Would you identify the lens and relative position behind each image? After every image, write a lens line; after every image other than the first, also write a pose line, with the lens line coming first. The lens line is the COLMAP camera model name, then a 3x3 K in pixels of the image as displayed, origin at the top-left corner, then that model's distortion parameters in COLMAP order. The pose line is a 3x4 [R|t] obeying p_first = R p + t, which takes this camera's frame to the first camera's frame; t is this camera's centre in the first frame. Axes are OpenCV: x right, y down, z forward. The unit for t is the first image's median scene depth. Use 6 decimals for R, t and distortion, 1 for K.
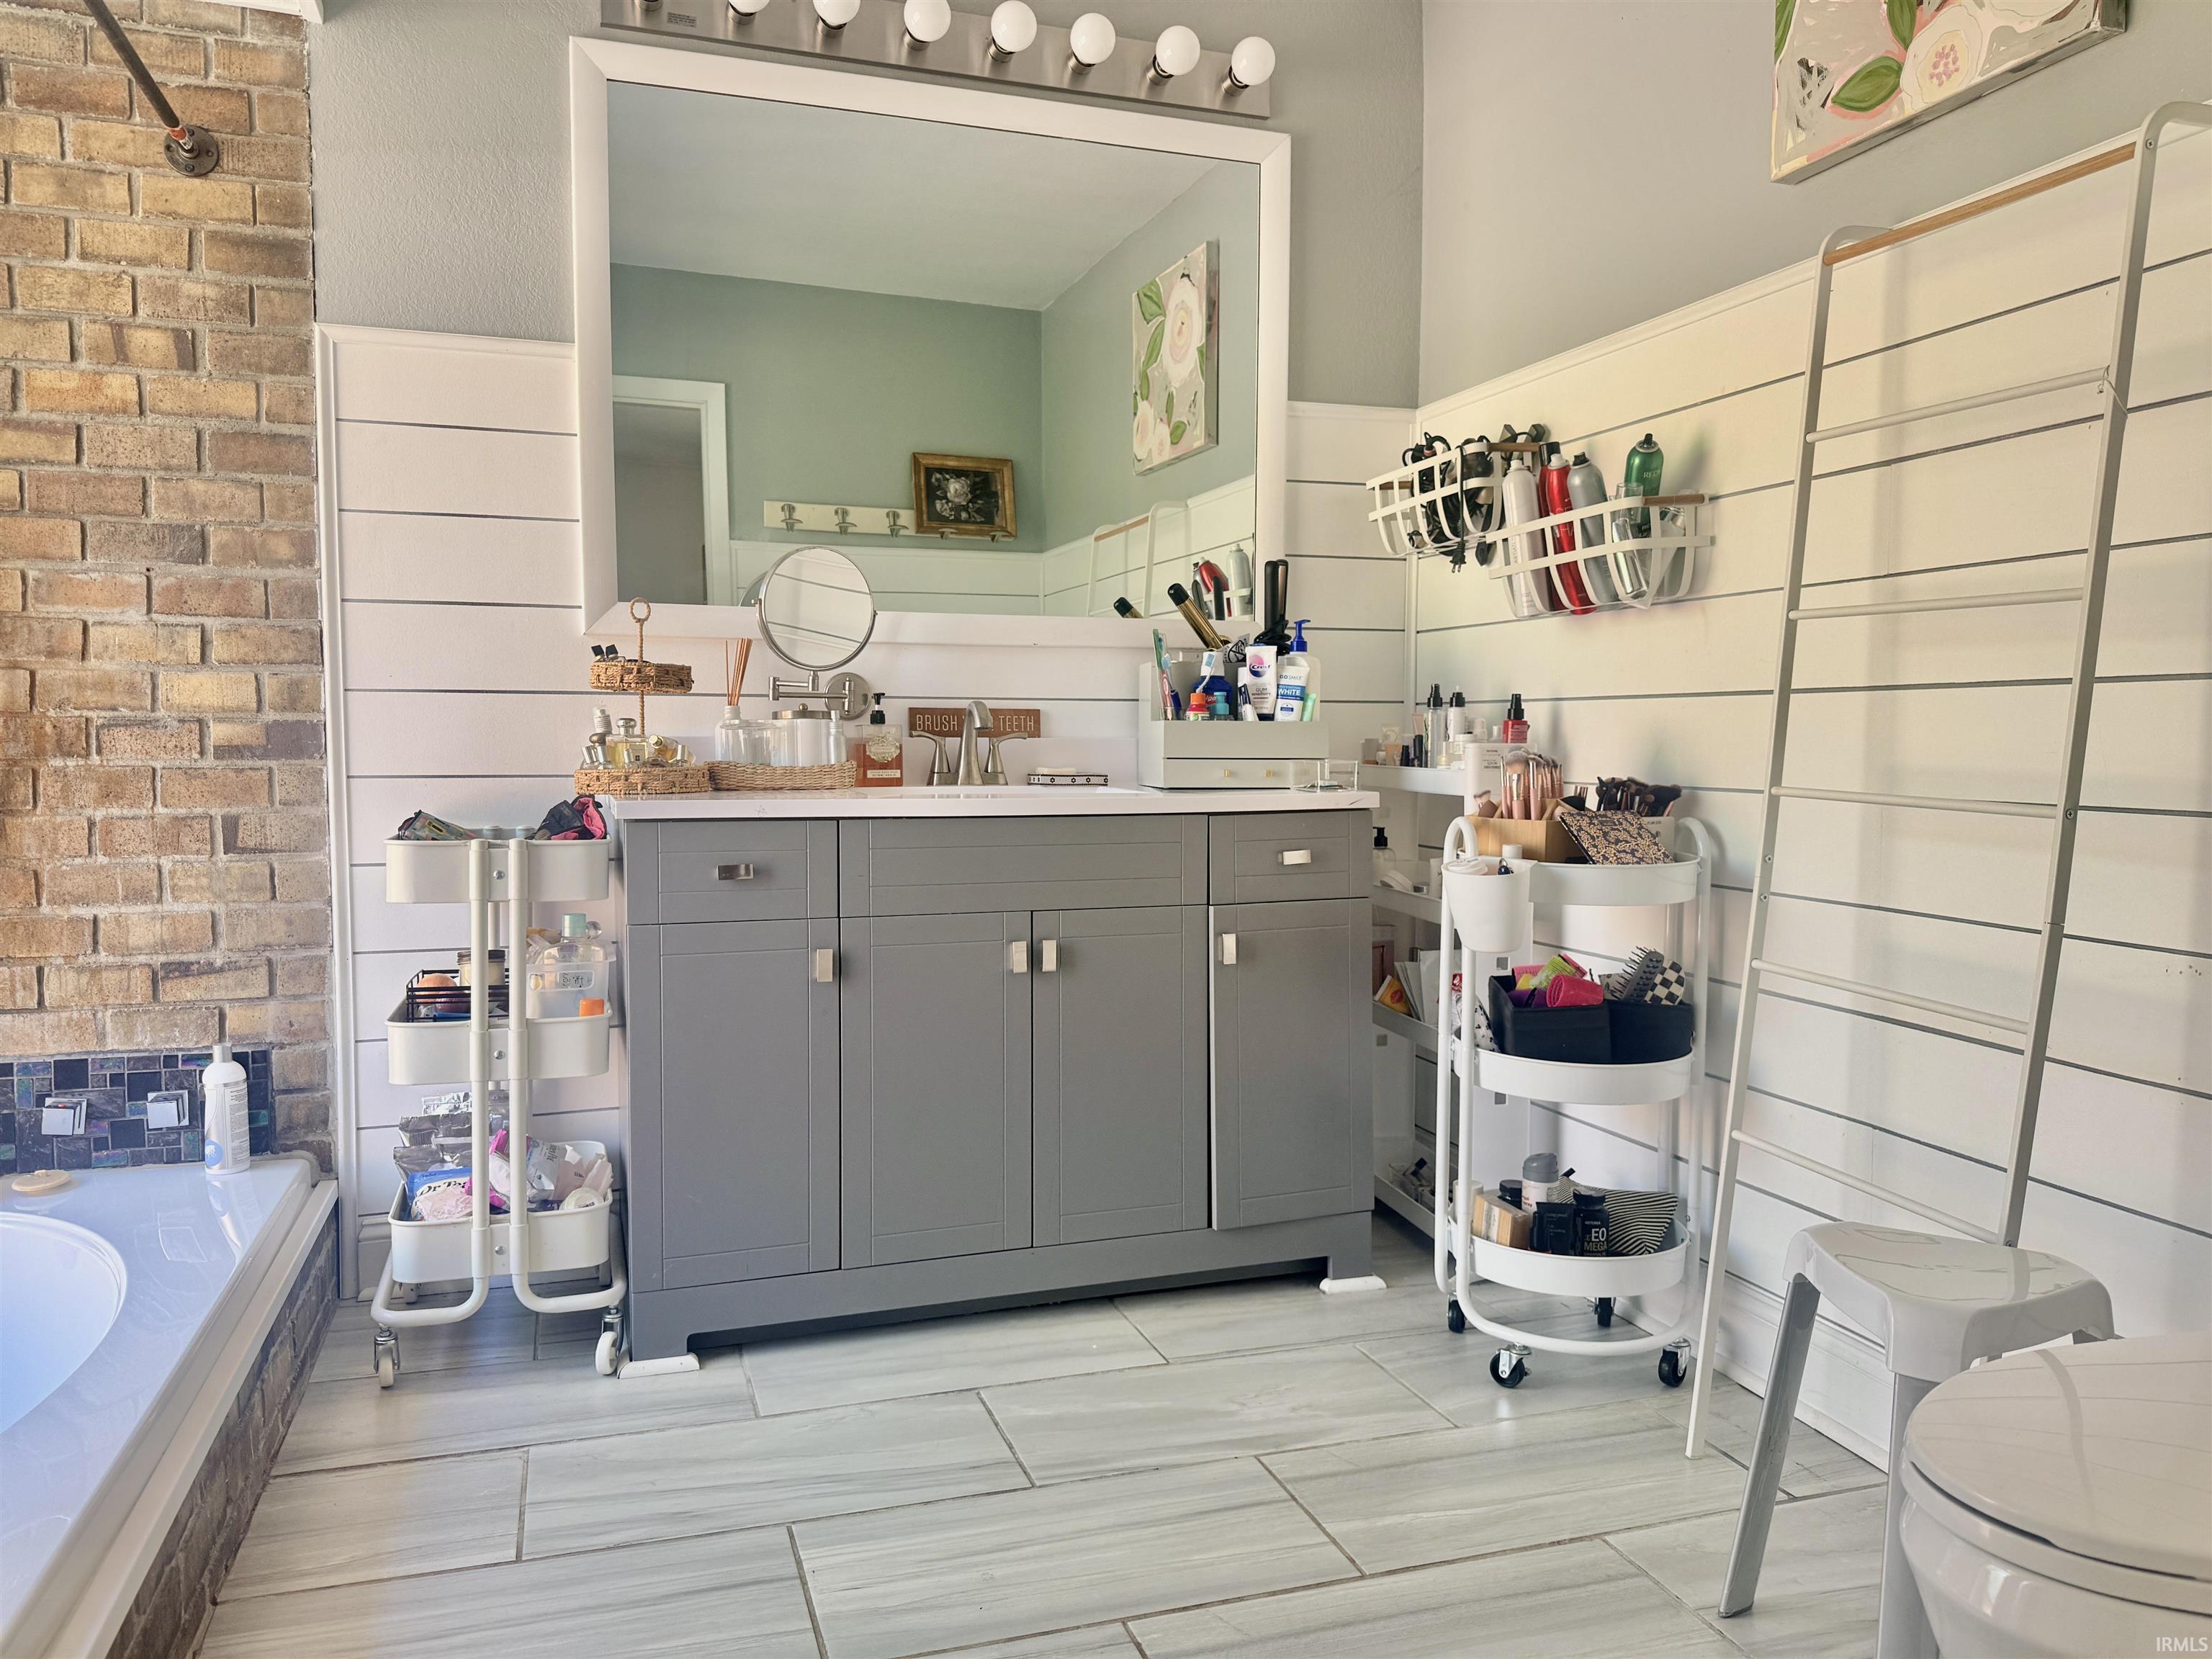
lens RADIAL K [[1598.9, 0, 1106.0], [0, 1598.9, 829.5], [0, 0, 1]] dist [0.023681, -0.007236]
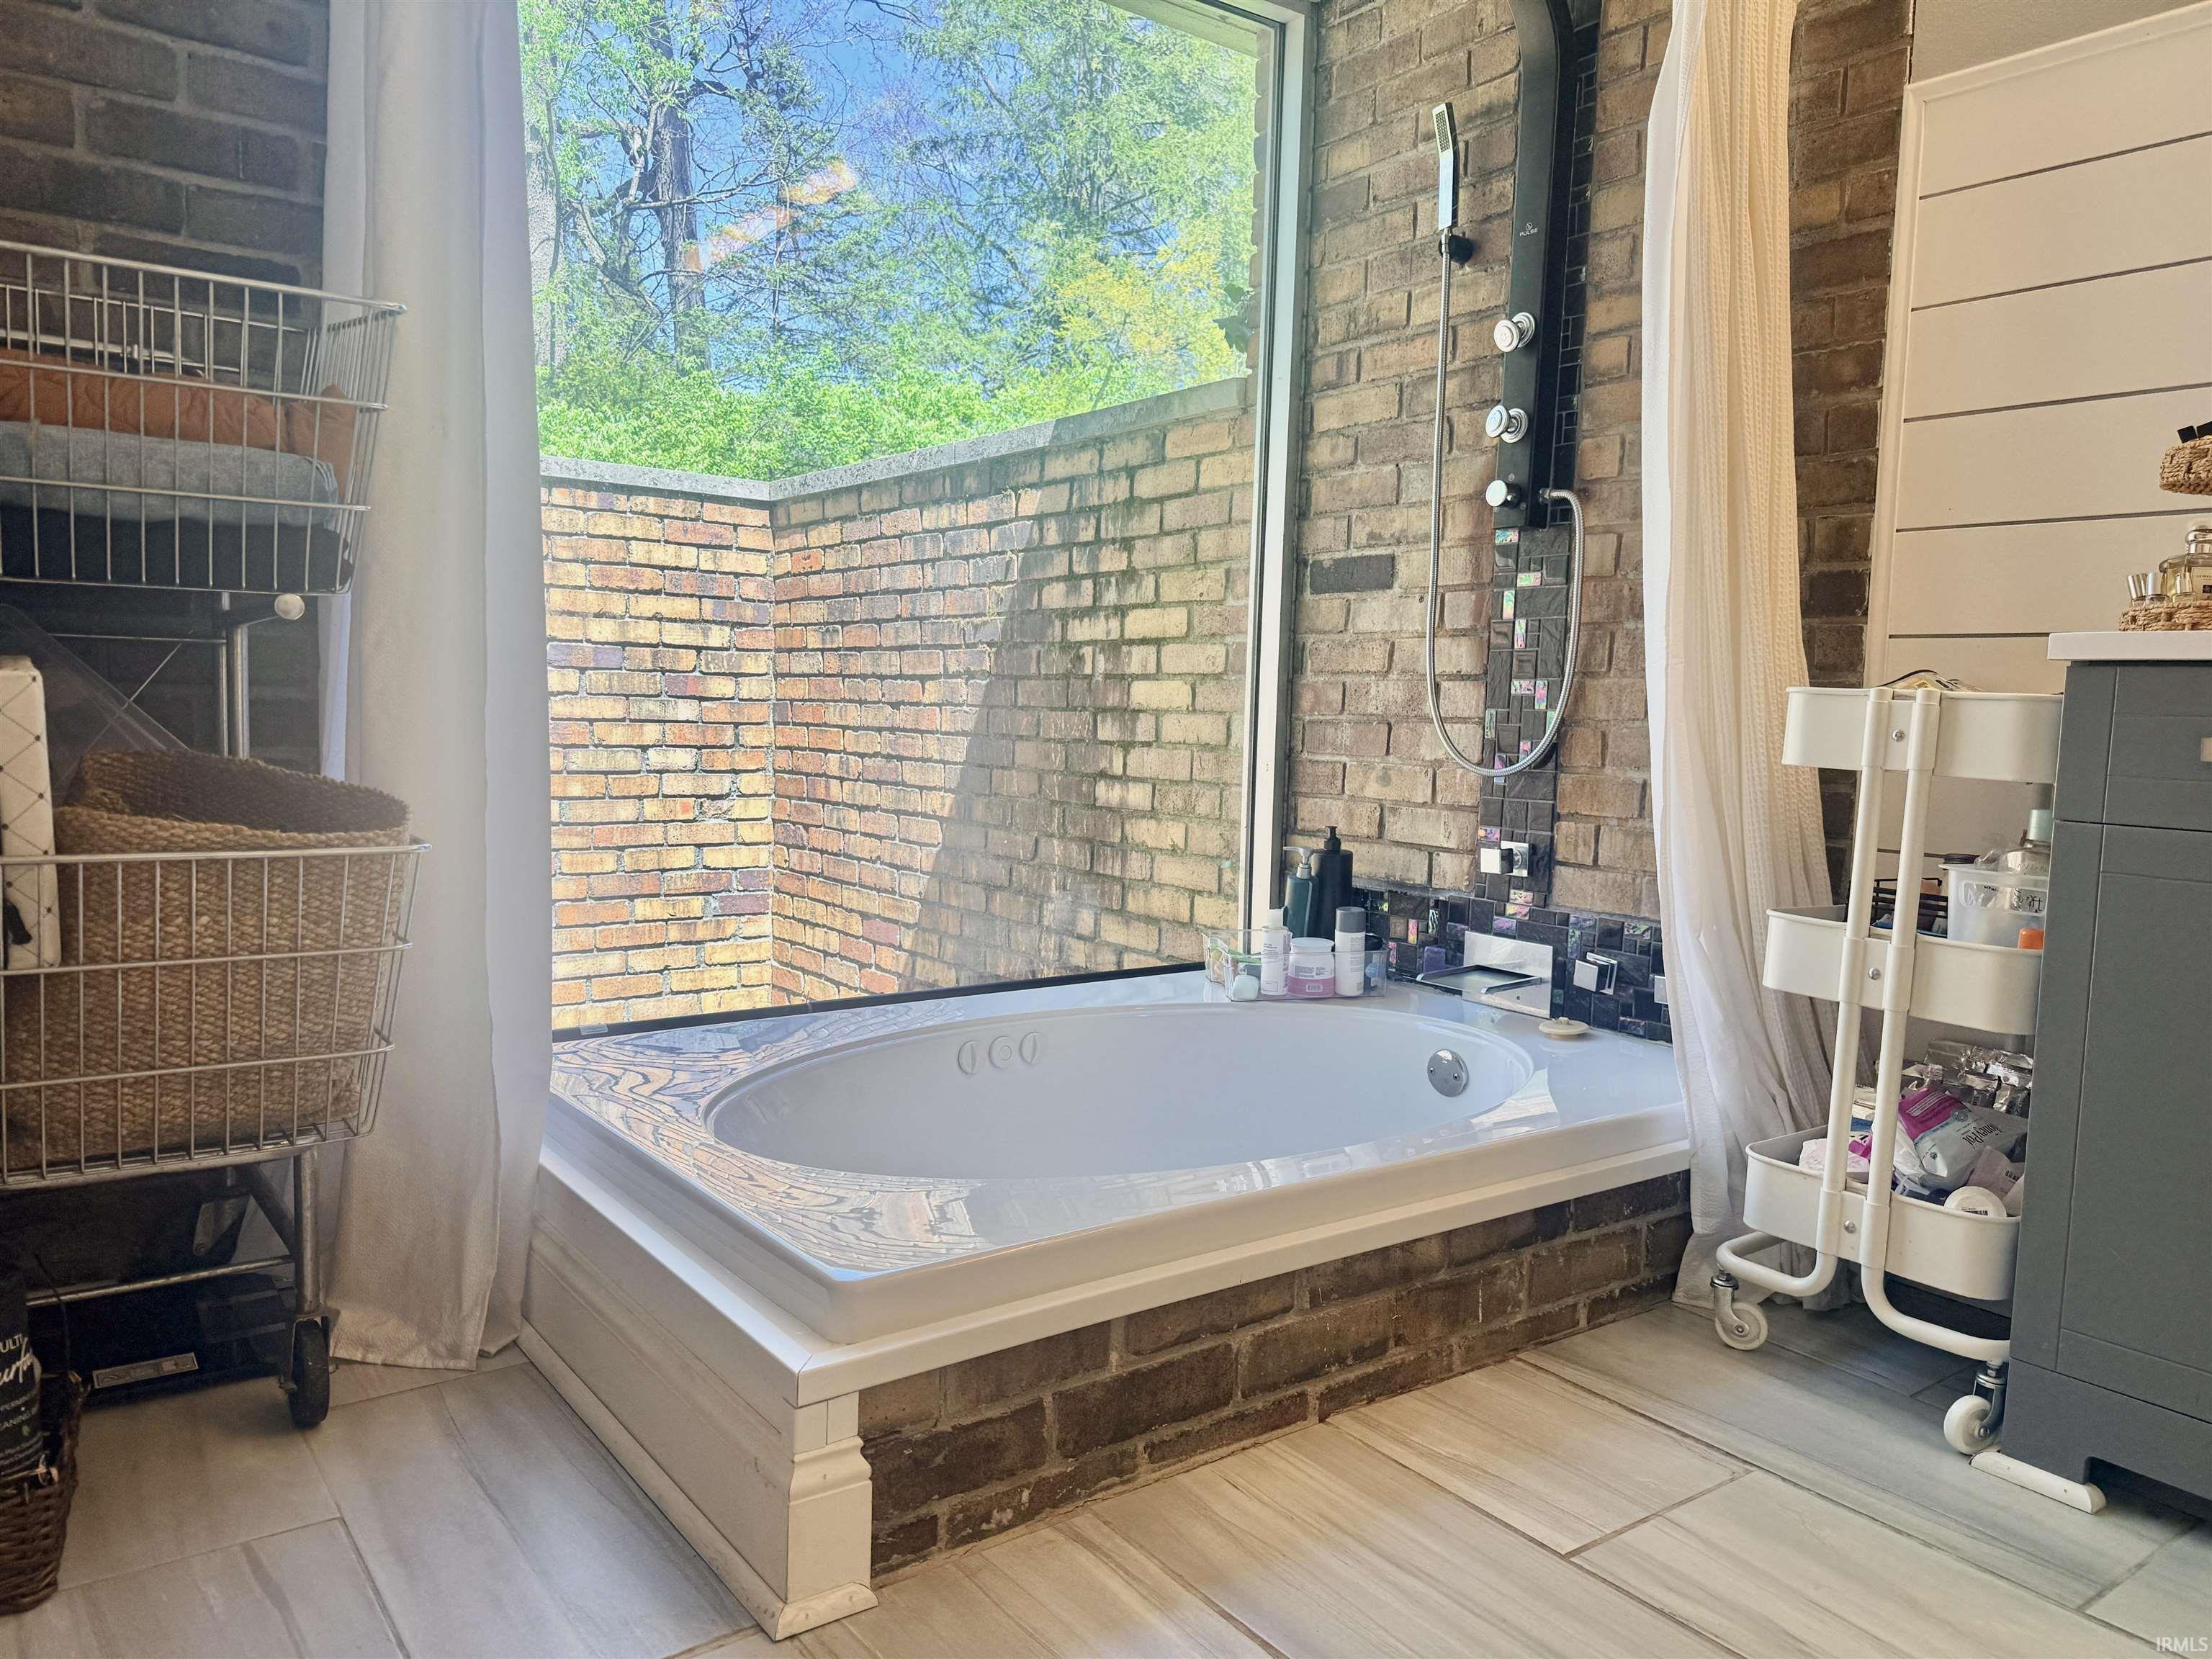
lens RADIAL K [[1598.9, 0, 1106.0], [0, 1598.9, 829.5], [0, 0, 1]] dist [0.023681, -0.007236]
pose [[0.310676, 0.080319, -0.947116, 0.215437], [-0.083000, 0.994910, 0.057146, 0.057980], [0.946885, 0.060857, 0.315761, 0.400644]]
